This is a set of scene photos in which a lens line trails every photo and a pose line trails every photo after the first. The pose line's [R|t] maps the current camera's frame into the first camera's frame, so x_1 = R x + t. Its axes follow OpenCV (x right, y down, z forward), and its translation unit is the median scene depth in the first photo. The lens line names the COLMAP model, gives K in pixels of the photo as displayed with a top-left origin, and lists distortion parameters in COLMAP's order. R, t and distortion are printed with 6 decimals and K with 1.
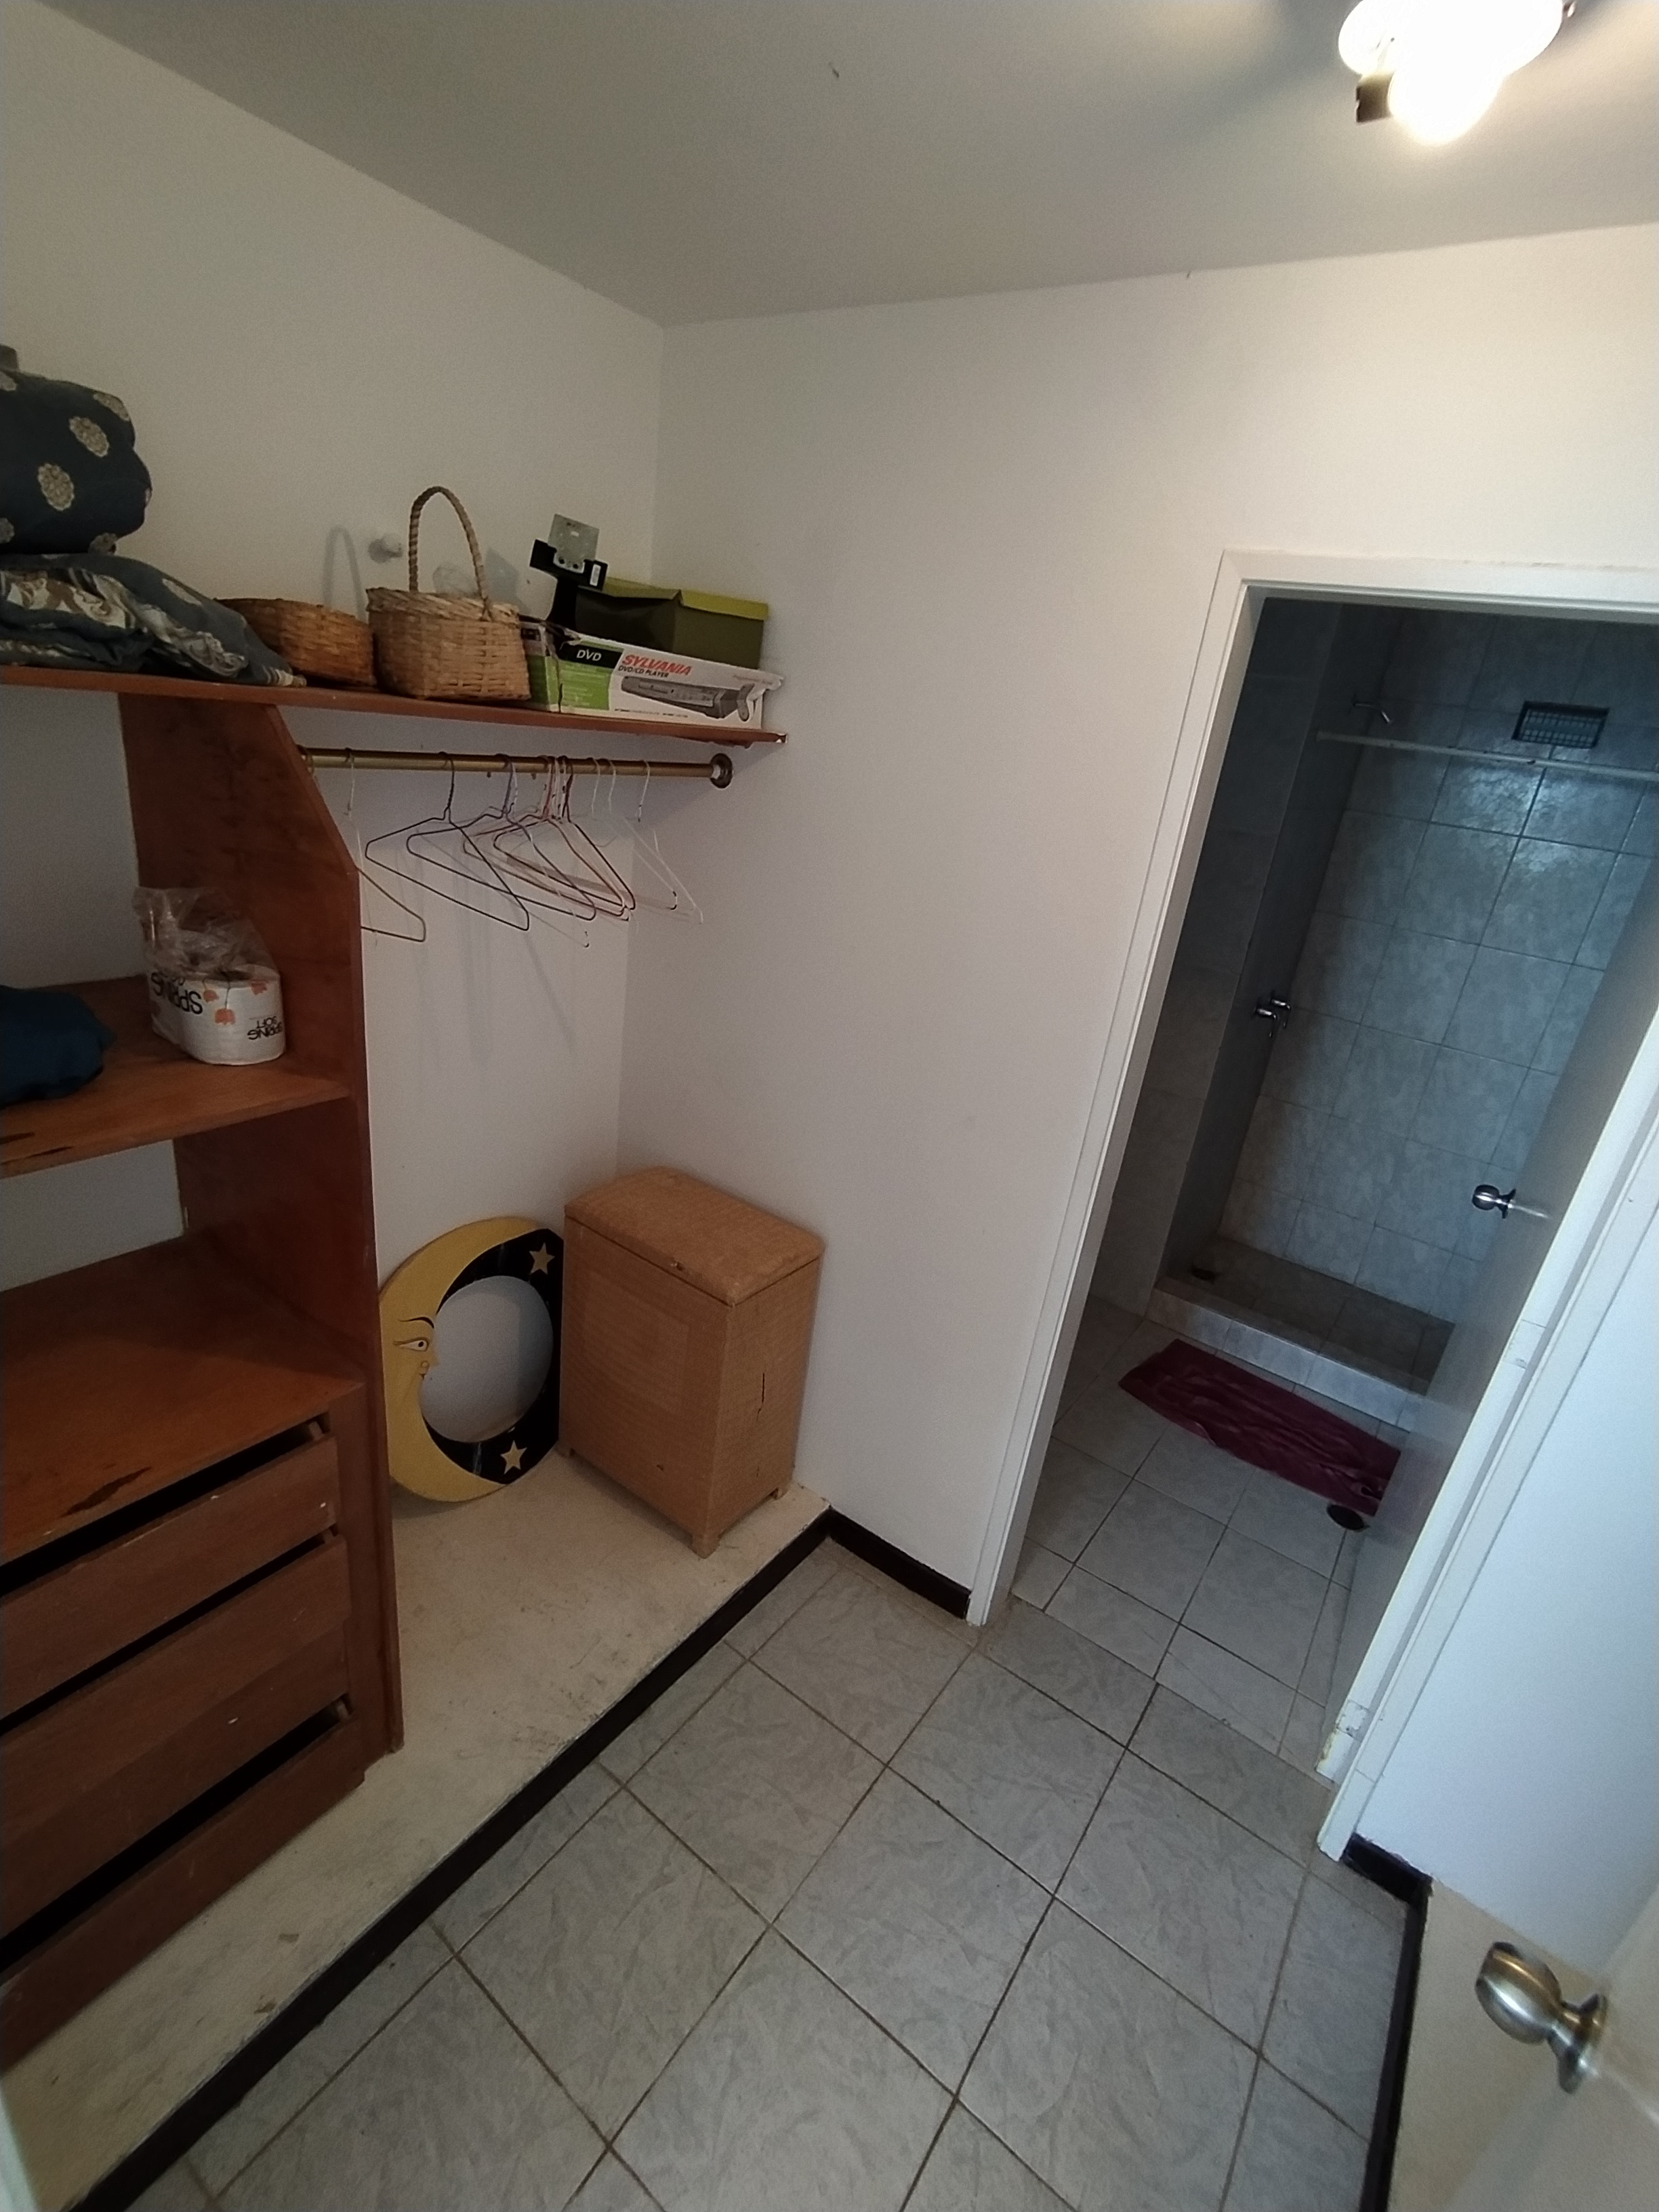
lens RADIAL K [[1009.7, 0, 839.6], [0, 1009.7, 1113.0], [0, 0, 1]] dist [-0.002405, 0.001927]
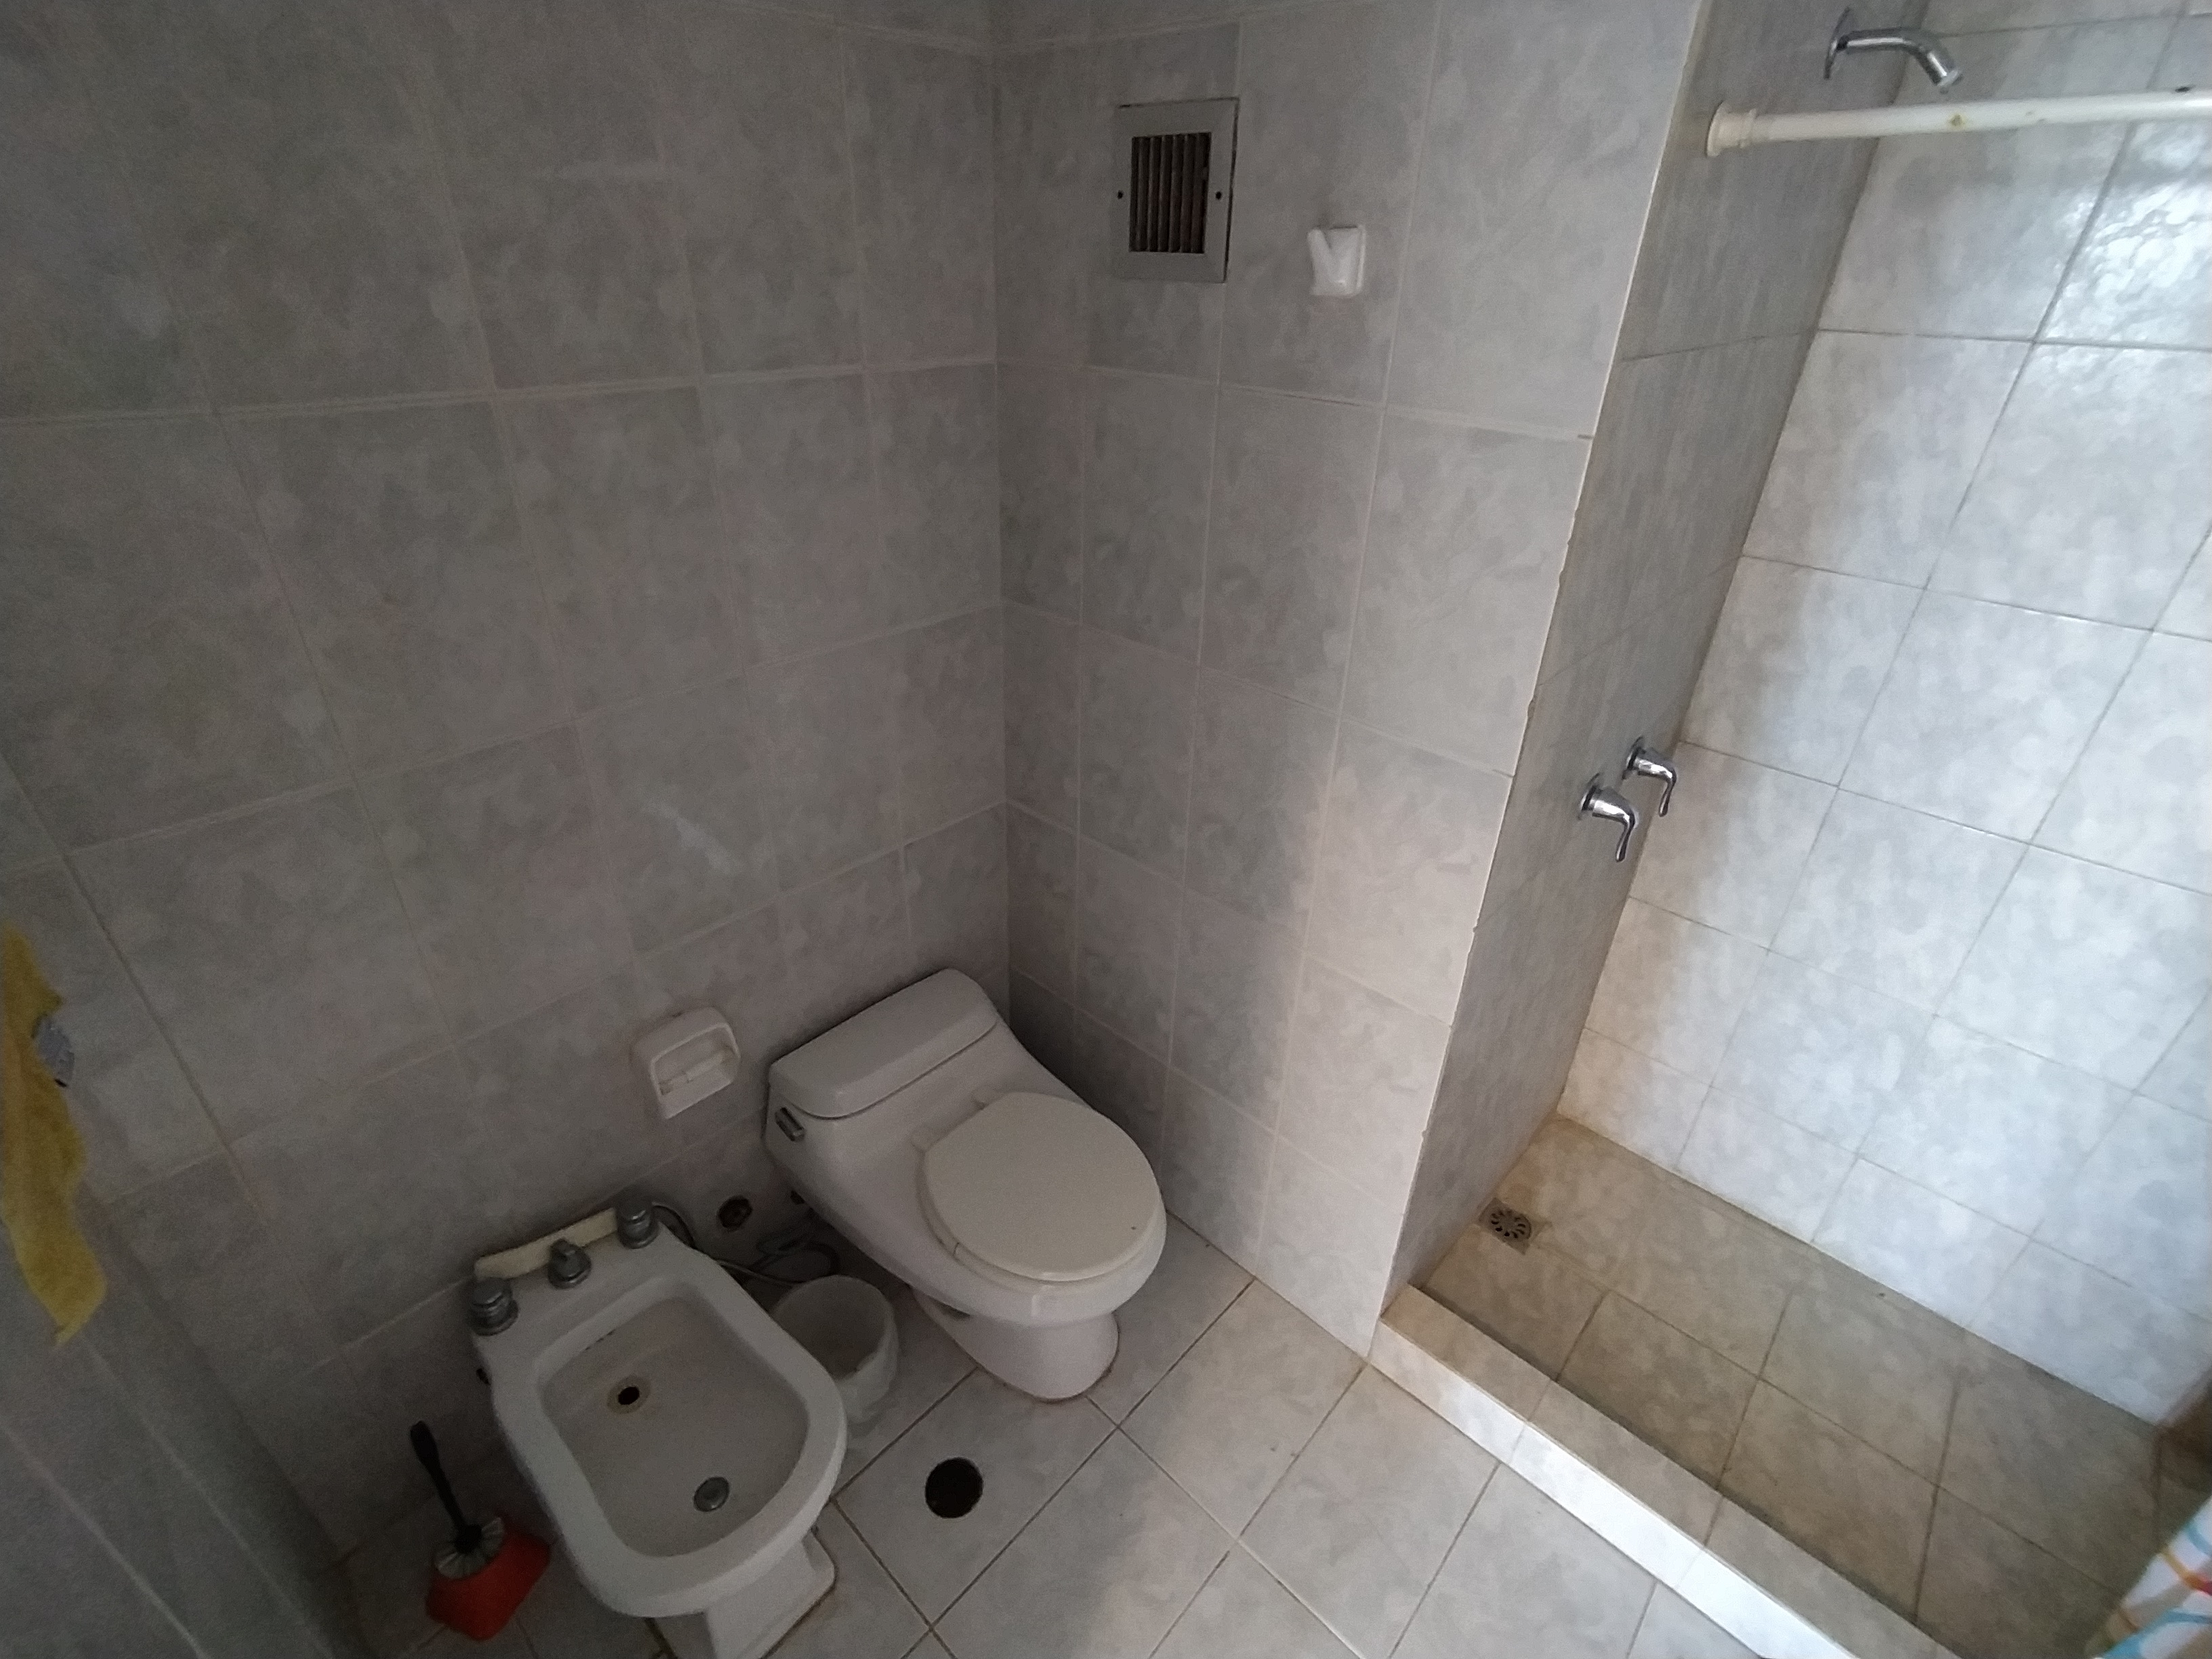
lens RADIAL K [[1009.7, 0, 1092.9], [0, 1009.7, 818.5], [0, 0, 1]] dist [-0.002405, 0.001927]
pose [[0.986177, -0.041845, -0.160325, 0.239479], [0.062843, 0.989752, 0.128228, -0.158555], [0.153316, -0.136531, 0.978700, 0.467443]]
